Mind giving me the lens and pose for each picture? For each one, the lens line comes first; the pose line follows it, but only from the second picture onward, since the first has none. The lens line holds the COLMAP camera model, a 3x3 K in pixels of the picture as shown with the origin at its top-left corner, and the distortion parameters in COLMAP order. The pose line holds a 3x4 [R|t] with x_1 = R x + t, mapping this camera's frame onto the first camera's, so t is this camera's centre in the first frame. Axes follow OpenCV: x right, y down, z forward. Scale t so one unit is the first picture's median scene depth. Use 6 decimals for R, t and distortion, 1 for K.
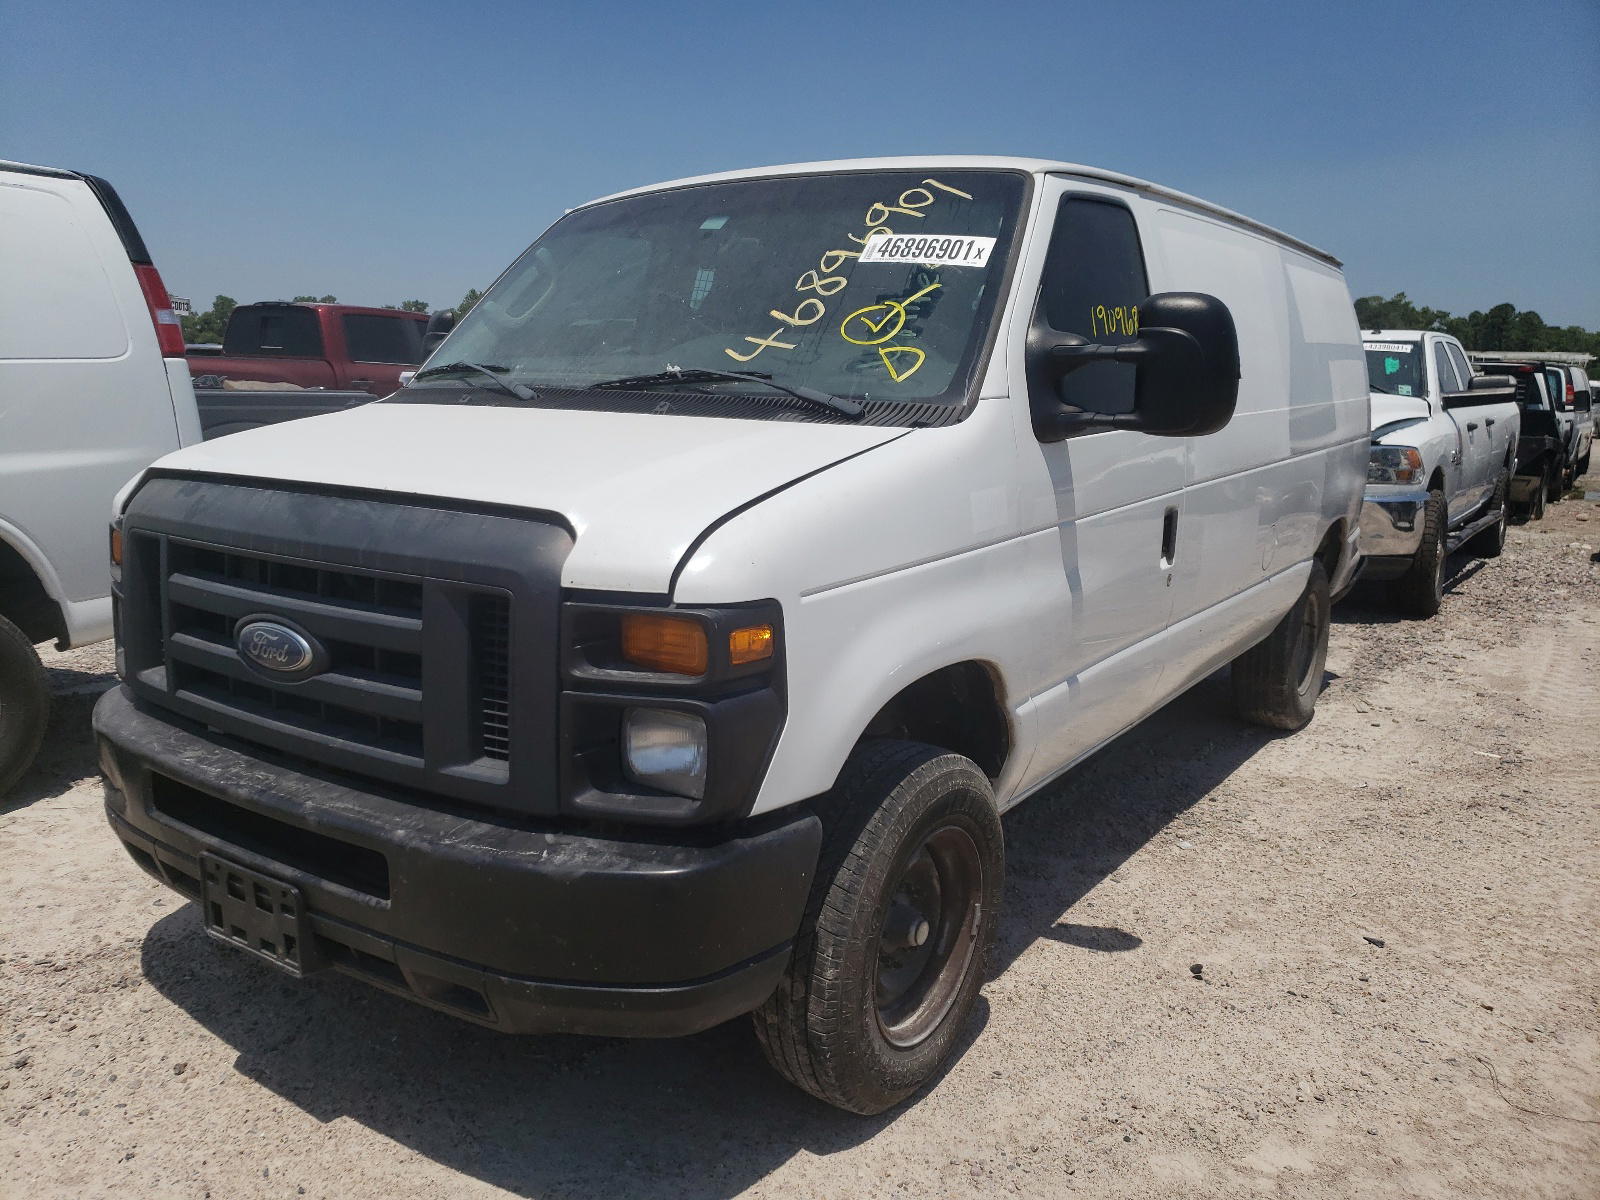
lens RADIAL K [[1251.9, 0, 757.9], [0, 1251.9, 599.9], [0, 0, 1]] dist [0.027388, -0.004774]
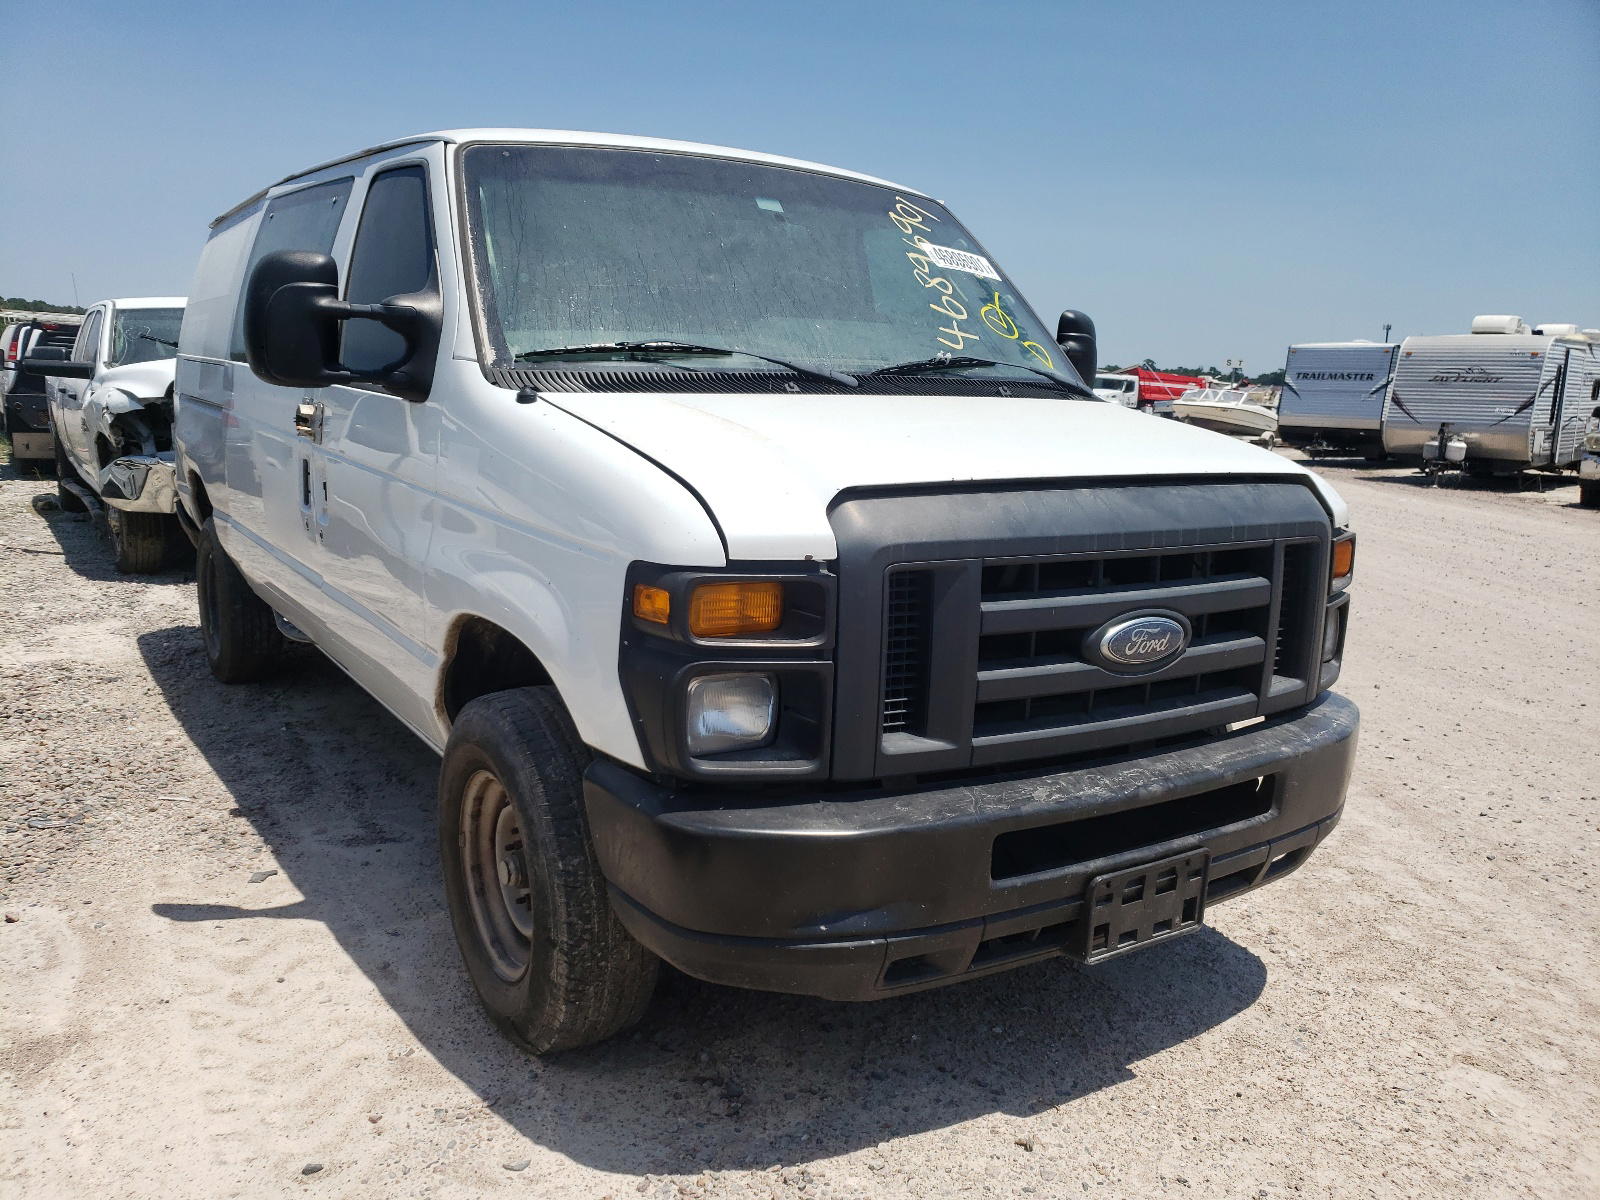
lens RADIAL K [[1251.9, 0, 757.9], [0, 1251.9, 599.9], [0, 0, 1]] dist [0.027388, -0.004774]
pose [[0.383376, -0.183754, 0.905128, -1.348373], [0.141327, 0.980139, 0.139122, -0.172729], [-0.912715, 0.074583, 0.401731, 0.831235]]
